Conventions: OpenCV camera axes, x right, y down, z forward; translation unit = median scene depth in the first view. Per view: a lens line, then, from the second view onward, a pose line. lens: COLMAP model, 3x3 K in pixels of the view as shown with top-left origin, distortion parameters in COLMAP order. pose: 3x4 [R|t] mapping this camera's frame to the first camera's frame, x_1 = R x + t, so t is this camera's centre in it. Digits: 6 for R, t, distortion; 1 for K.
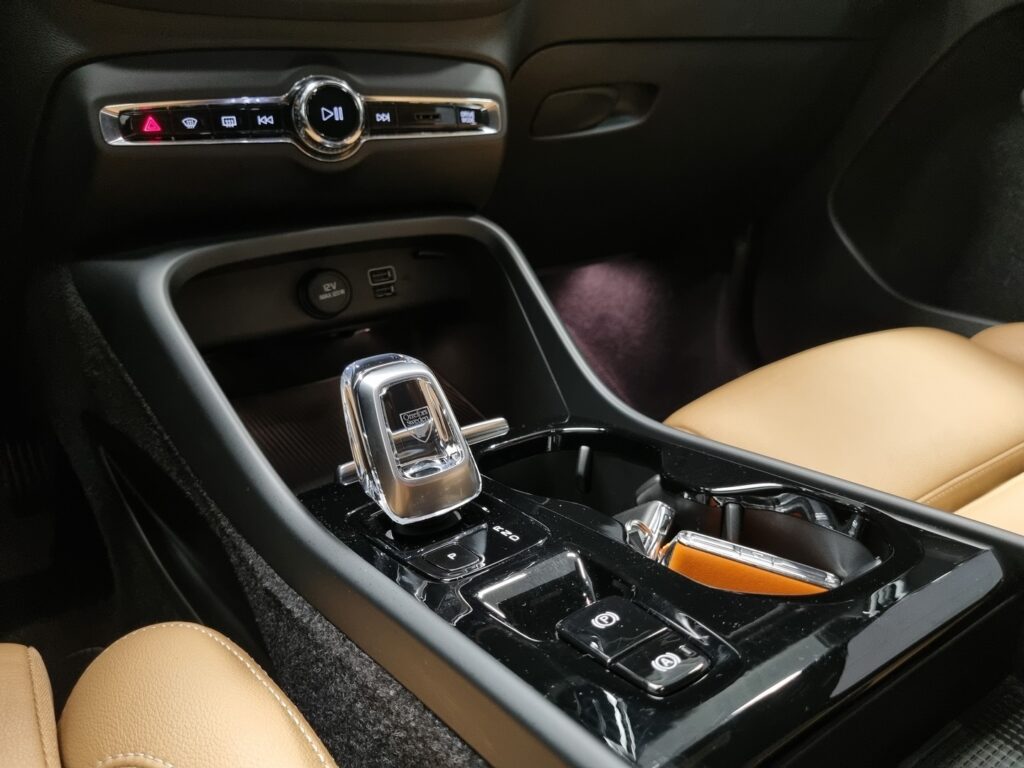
lens RADIAL K [[766.6, 0, 510.5], [0, 766.6, 372.0], [0, 0, 1]] dist [-0.038306, -0.001750]
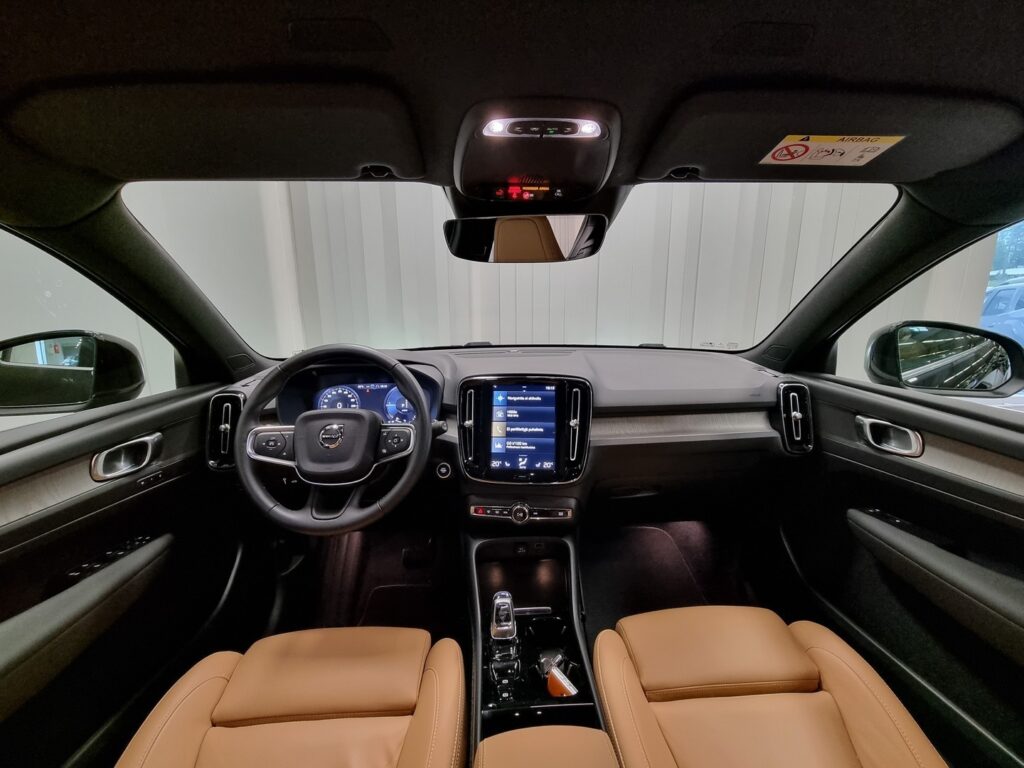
lens RADIAL K [[410.6, 0, 512.0], [0, 410.6, 384.0], [0, 0, 1]] dist [-0.000419, -0.000071]
pose [[0.849205, 0.084064, -0.521329, 0.810328], [-0.187478, 0.970929, -0.148825, -0.683585], [0.493663, 0.224120, 0.840278, -1.007995]]
